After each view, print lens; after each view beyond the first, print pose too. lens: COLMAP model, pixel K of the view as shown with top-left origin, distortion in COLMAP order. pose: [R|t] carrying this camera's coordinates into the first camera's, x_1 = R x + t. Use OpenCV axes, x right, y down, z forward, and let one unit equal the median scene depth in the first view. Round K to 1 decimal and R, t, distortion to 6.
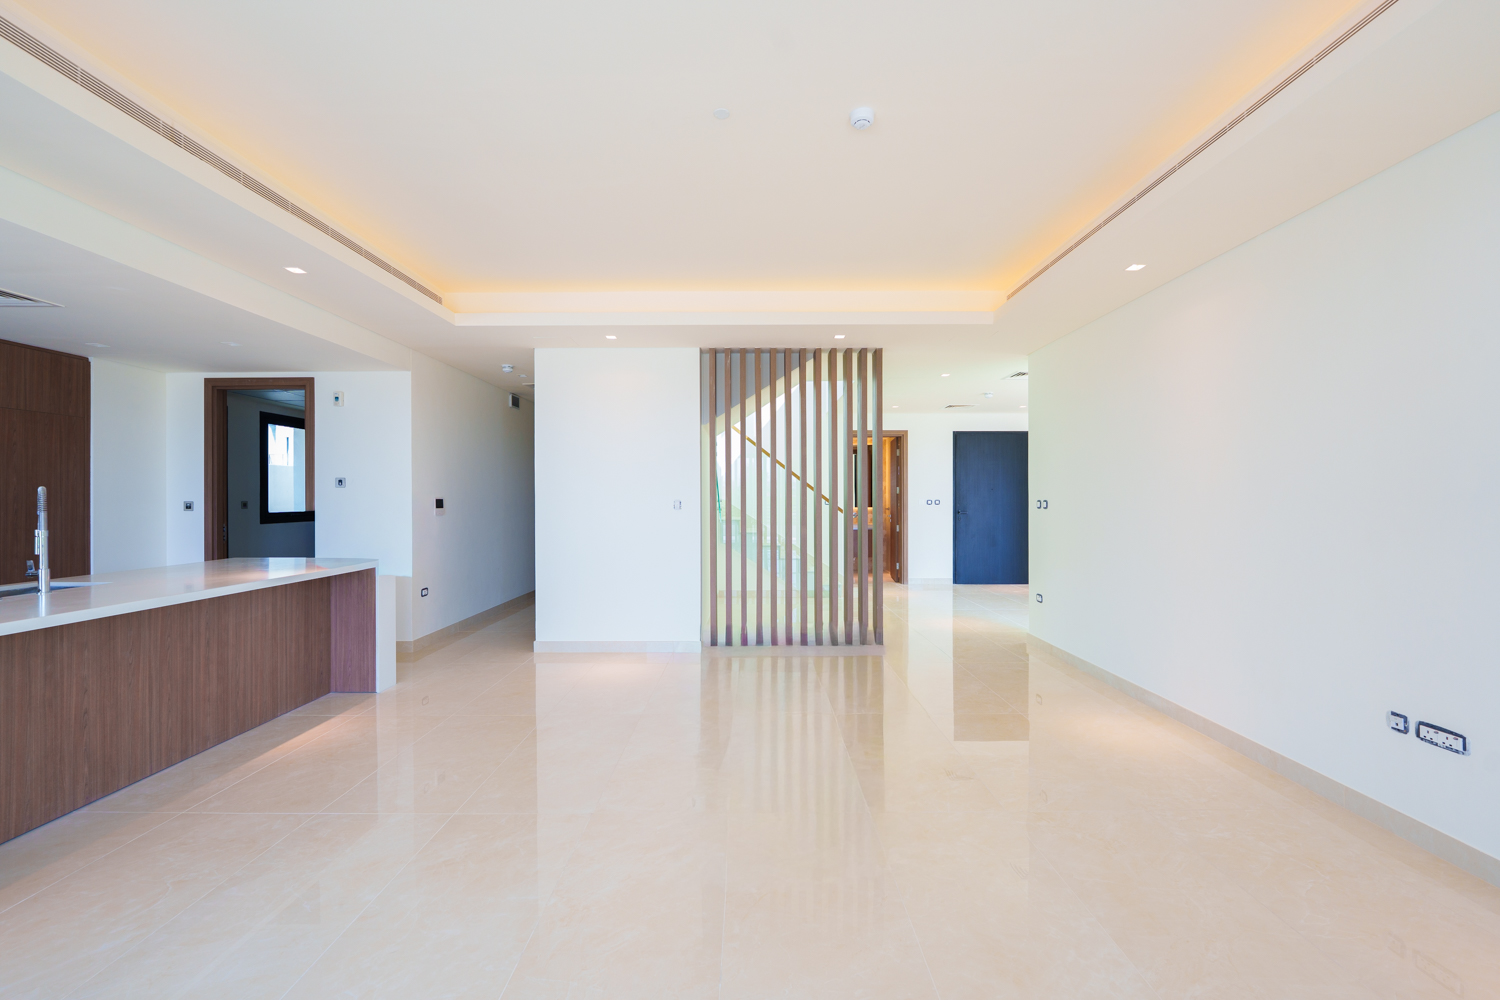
lens RADIAL K [[599.4, 0, 752.8], [0, 599.4, 503.6], [0, 0, 1]] dist [-0.008185, -0.001102]
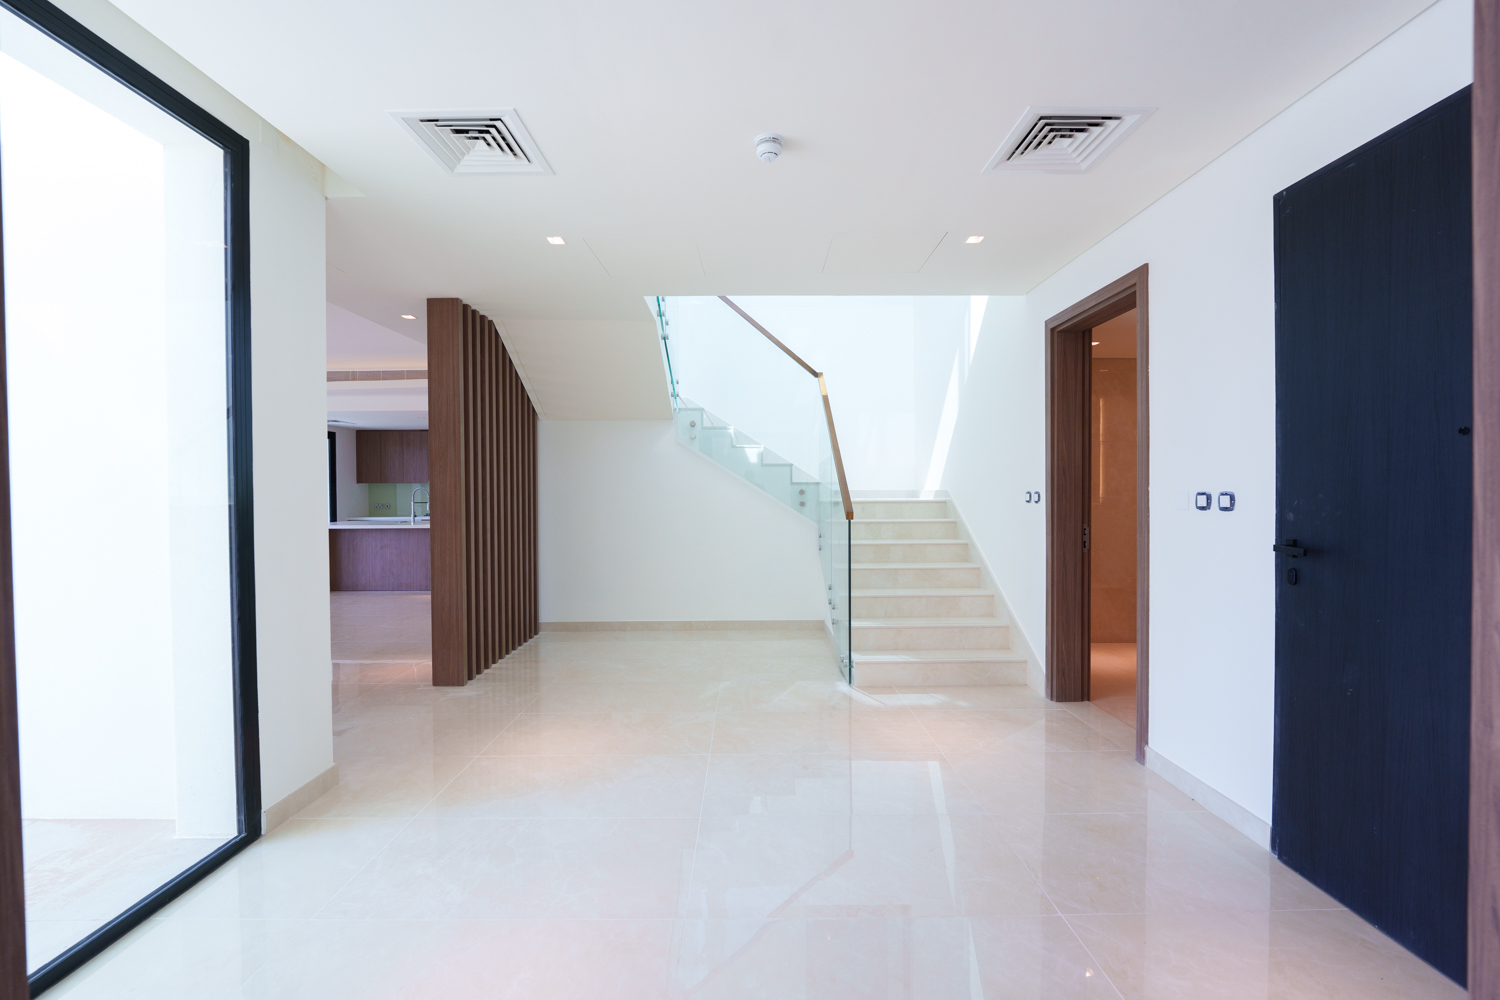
lens RADIAL K [[599.4, 0, 747.8], [0, 599.4, 503.2], [0, 0, 1]] dist [-0.008185, -0.001102]
pose [[0.002160, 0.018350, -0.999829, 1.419889], [-0.006459, 0.999811, 0.018336, -0.013517], [0.999977, 0.006418, 0.002278, 2.027168]]
